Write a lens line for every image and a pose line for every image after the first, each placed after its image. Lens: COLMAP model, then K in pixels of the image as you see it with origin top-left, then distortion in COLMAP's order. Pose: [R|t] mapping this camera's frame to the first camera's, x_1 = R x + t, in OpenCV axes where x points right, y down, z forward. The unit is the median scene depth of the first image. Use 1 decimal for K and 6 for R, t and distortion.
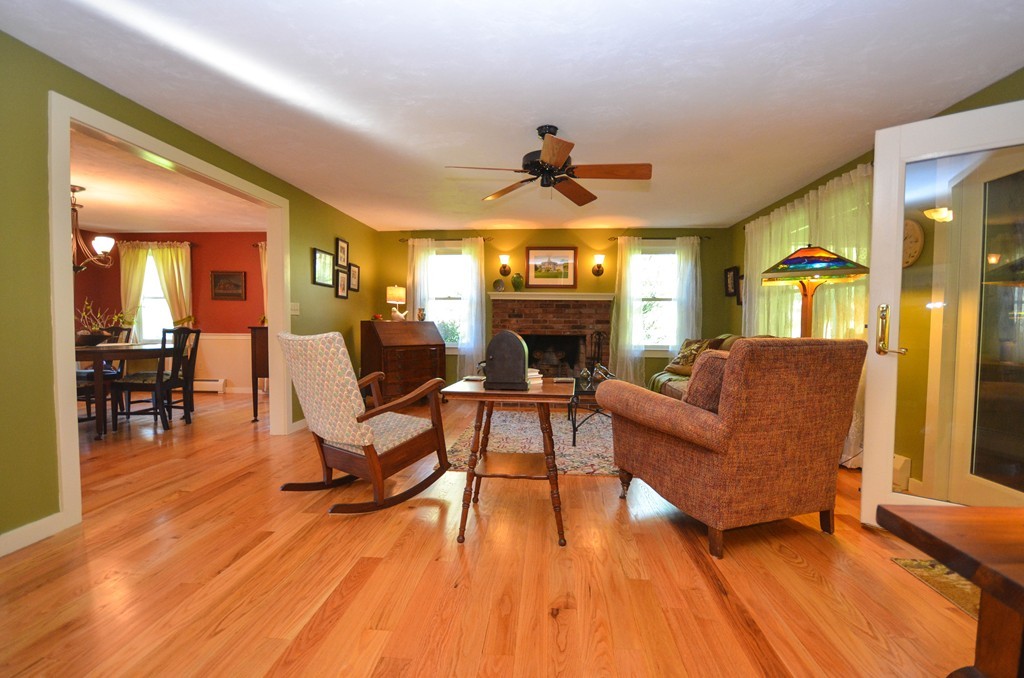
lens RADIAL K [[447.9, 0, 512.8], [0, 447.9, 343.5], [0, 0, 1]] dist [0.002739, -0.007453]
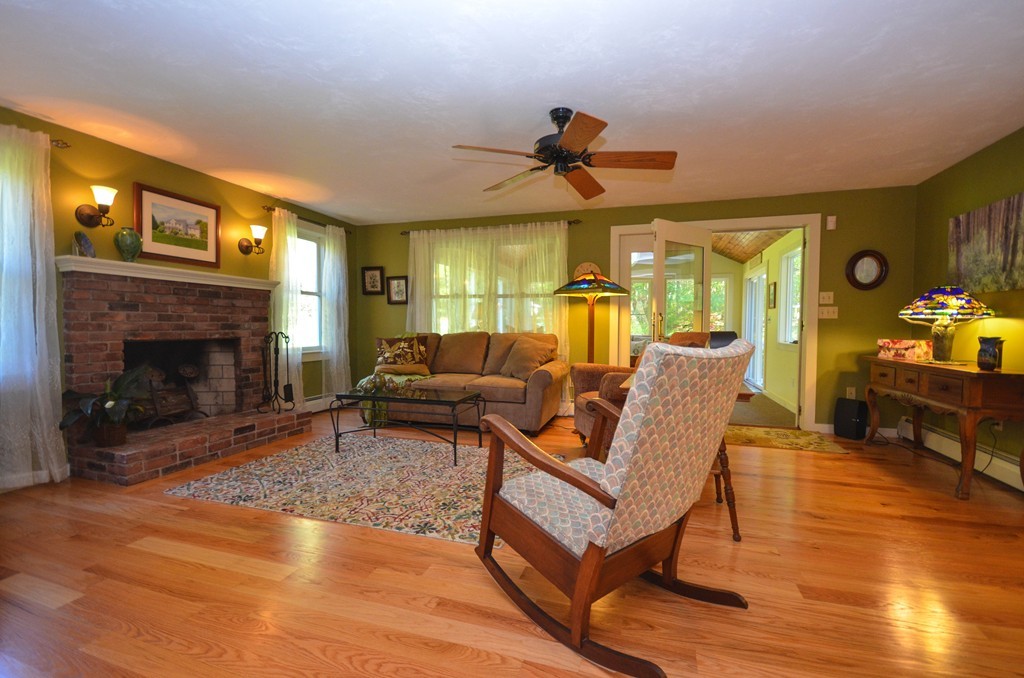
lens RADIAL K [[447.9, 0, 512.8], [0, 447.9, 343.5], [0, 0, 1]] dist [0.002739, -0.007453]
pose [[0.239890, -0.042907, 0.969851, -0.403588], [0.050642, 0.998216, 0.031636, -0.011196], [-0.969478, 0.041527, 0.241635, 0.426636]]
